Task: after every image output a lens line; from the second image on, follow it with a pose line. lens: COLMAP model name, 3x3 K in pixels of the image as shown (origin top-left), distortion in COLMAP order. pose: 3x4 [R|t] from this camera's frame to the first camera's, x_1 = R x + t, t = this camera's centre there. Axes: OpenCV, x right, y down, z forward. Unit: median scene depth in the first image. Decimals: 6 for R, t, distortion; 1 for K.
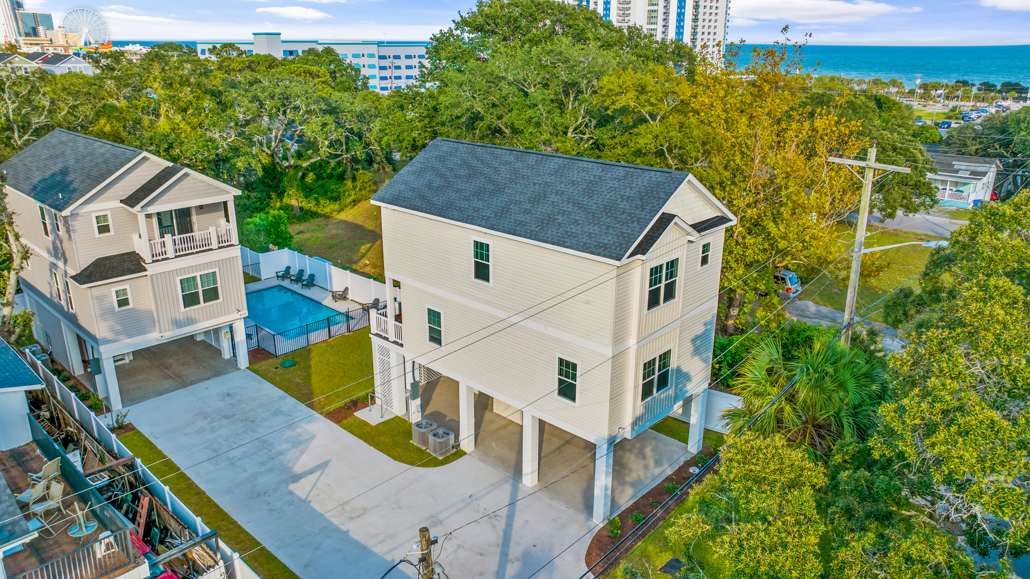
lens RADIAL K [[732.4, 0, 515.0], [0, 732.4, 289.5], [0, 0, 1]] dist [-0.011911, -0.002181]
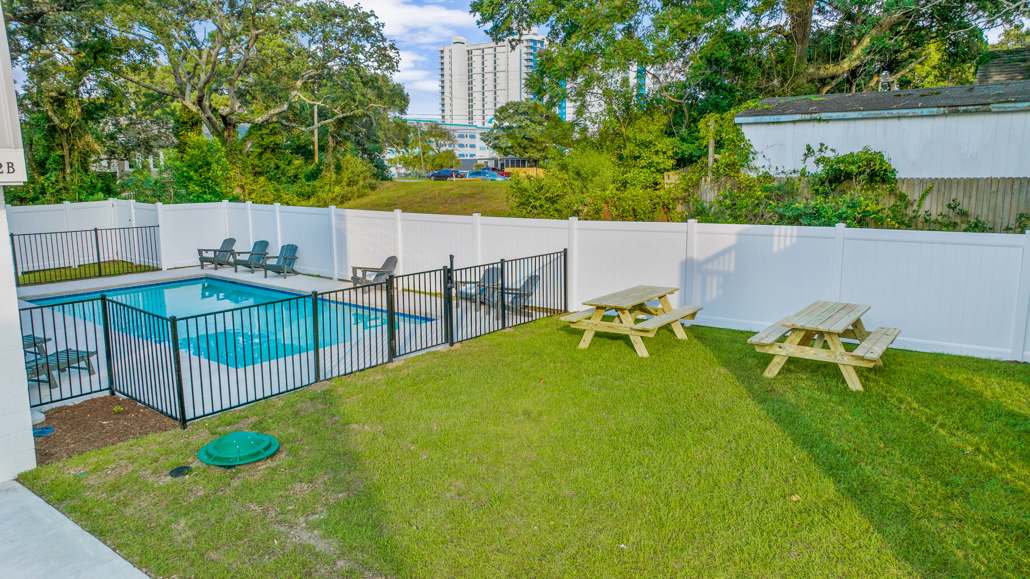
lens RADIAL K [[732.4, 0, 515.0], [0, 732.4, 289.5], [0, 0, 1]] dist [-0.011911, -0.002181]
pose [[0.995860, -0.020594, 0.088538, -0.288320], [0.033974, 0.987736, -0.152391, 0.104516], [-0.084314, 0.154768, 0.984347, 0.902703]]
